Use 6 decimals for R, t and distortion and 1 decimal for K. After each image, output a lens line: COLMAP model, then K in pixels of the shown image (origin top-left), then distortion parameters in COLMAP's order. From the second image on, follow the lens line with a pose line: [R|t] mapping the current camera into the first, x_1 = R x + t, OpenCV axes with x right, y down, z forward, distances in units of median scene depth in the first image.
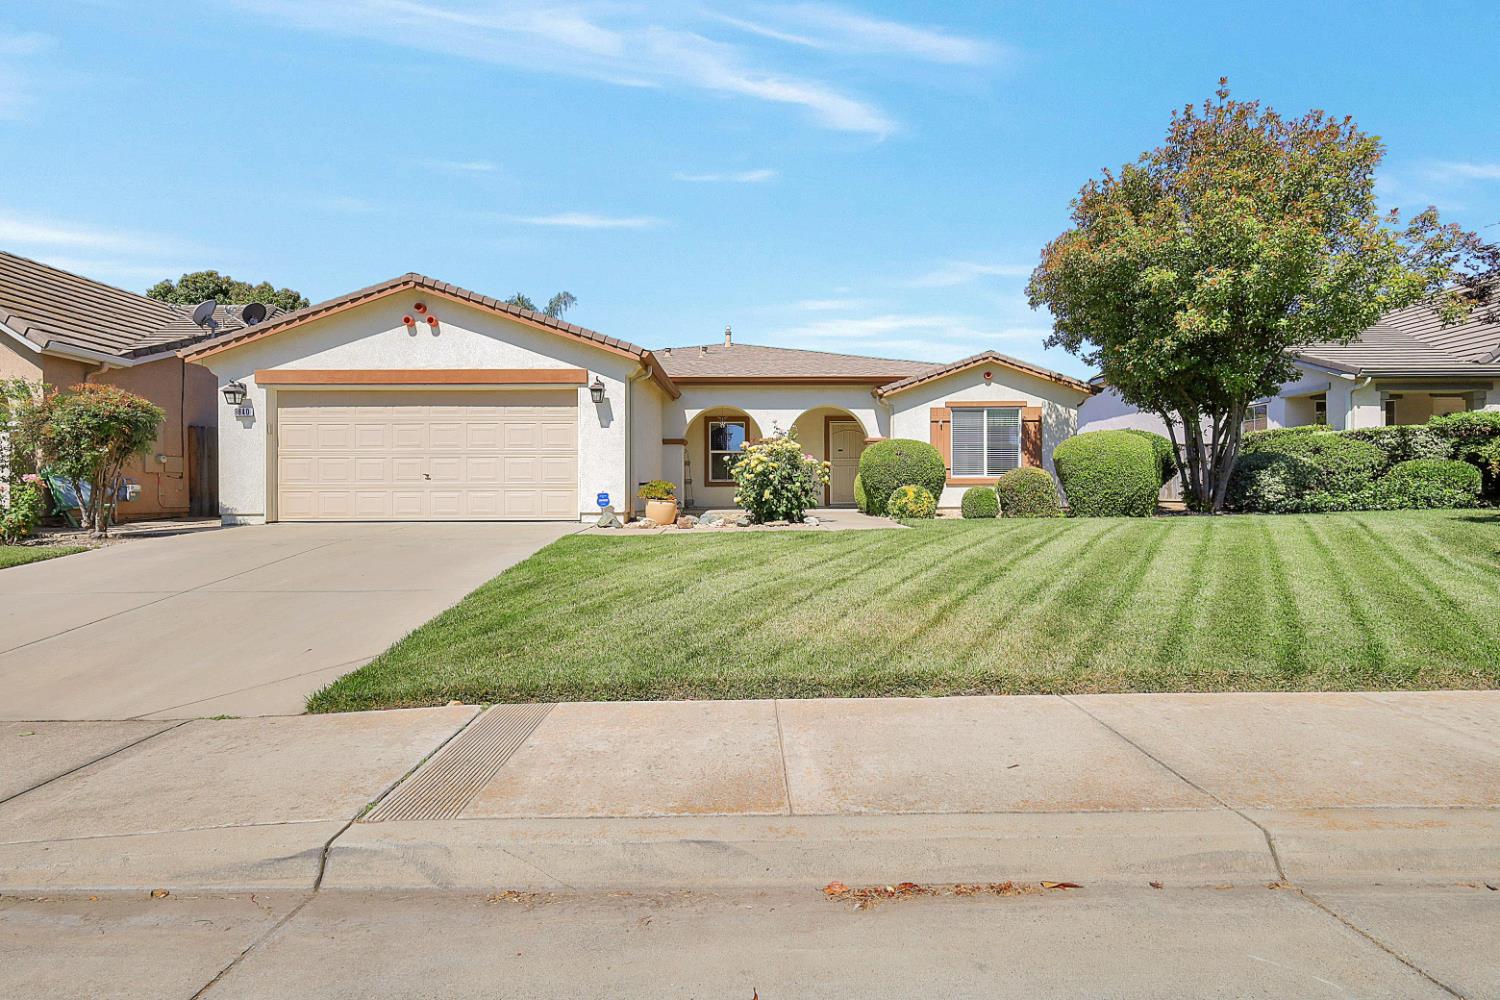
lens RADIAL K [[652.3, 0, 751.5], [0, 652.3, 494.5], [0, 0, 1]] dist [0.002879, 0.000263]
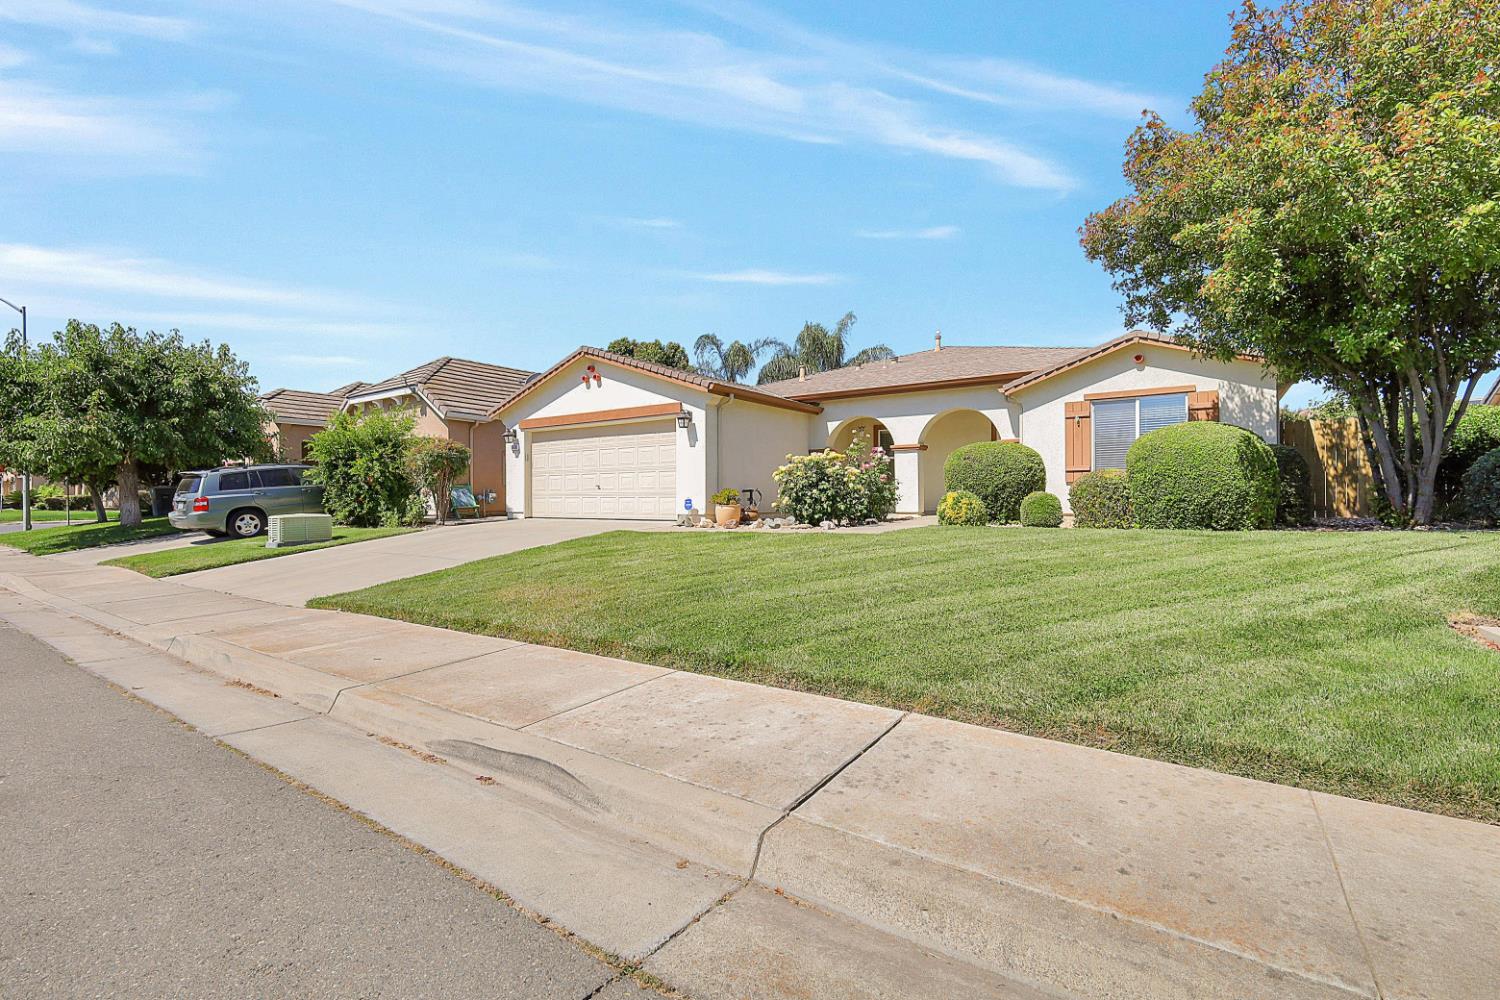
lens RADIAL K [[652.3, 0, 751.5], [0, 652.3, 494.5], [0, 0, 1]] dist [0.002879, 0.000263]
pose [[0.821560, -0.002658, -0.570116, 0.437628], [0.001095, 0.999995, -0.003085, -0.005184], [0.570121, 0.001911, 0.821559, 0.021904]]
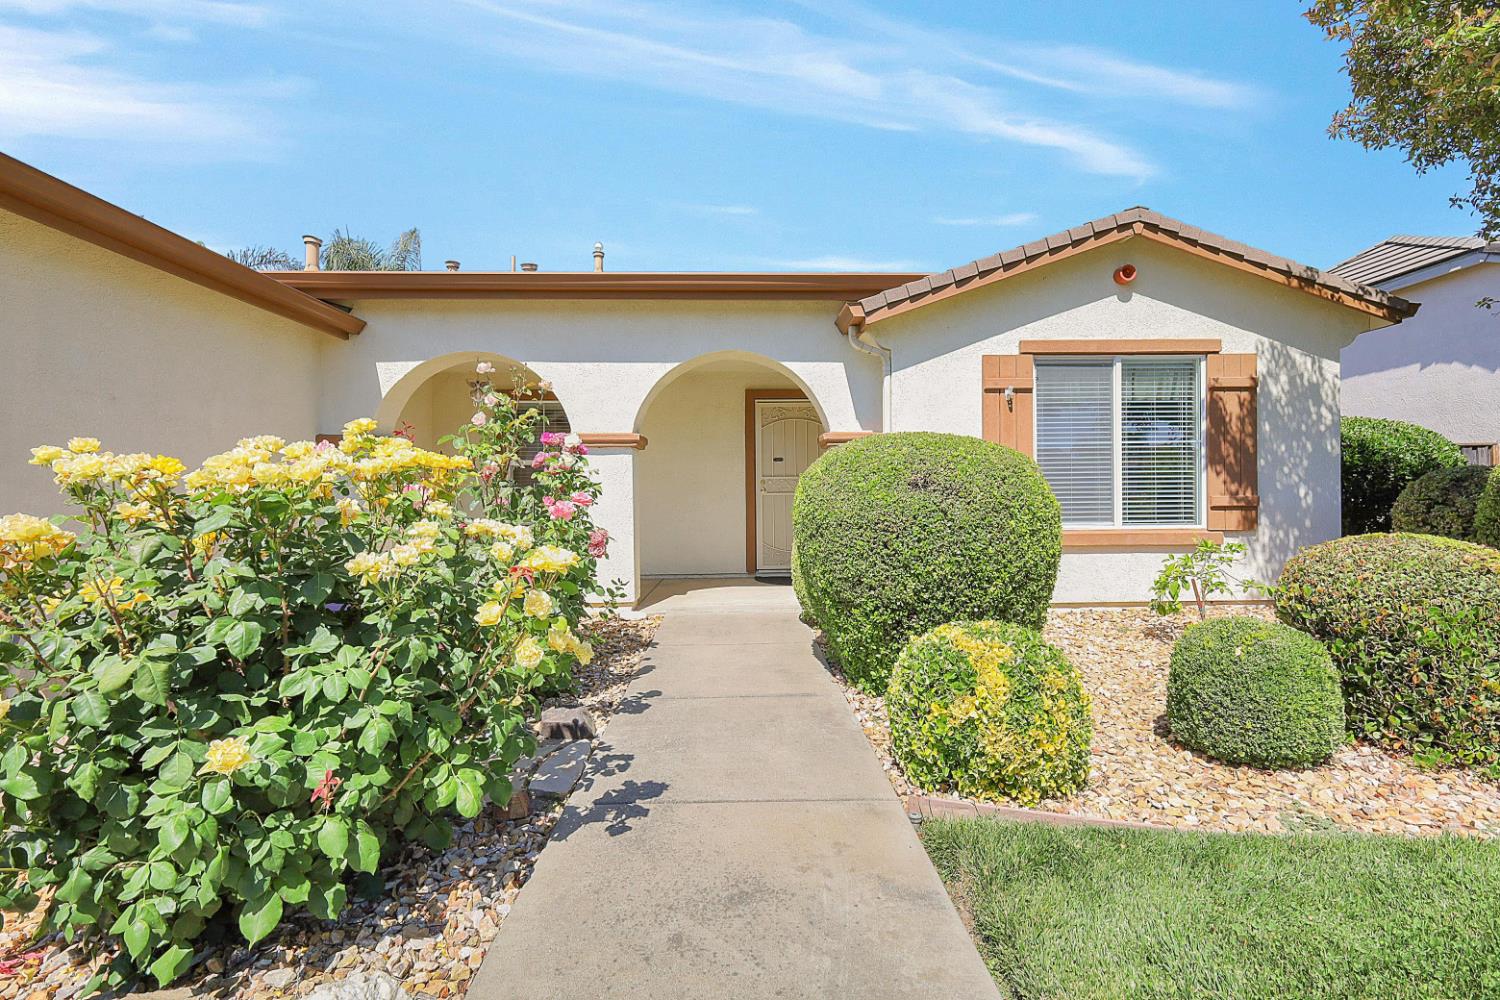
lens RADIAL K [[647.5, 0, 748.3], [0, 647.5, 496.0], [0, 0, 1]] dist [-0.000002, 0.000200]
pose [[0.999799, -0.002788, 0.019857, 0.124992], [0.002778, 0.999996, 0.000509, -0.048688], [-0.019858, -0.000454, 0.999803, 0.617286]]
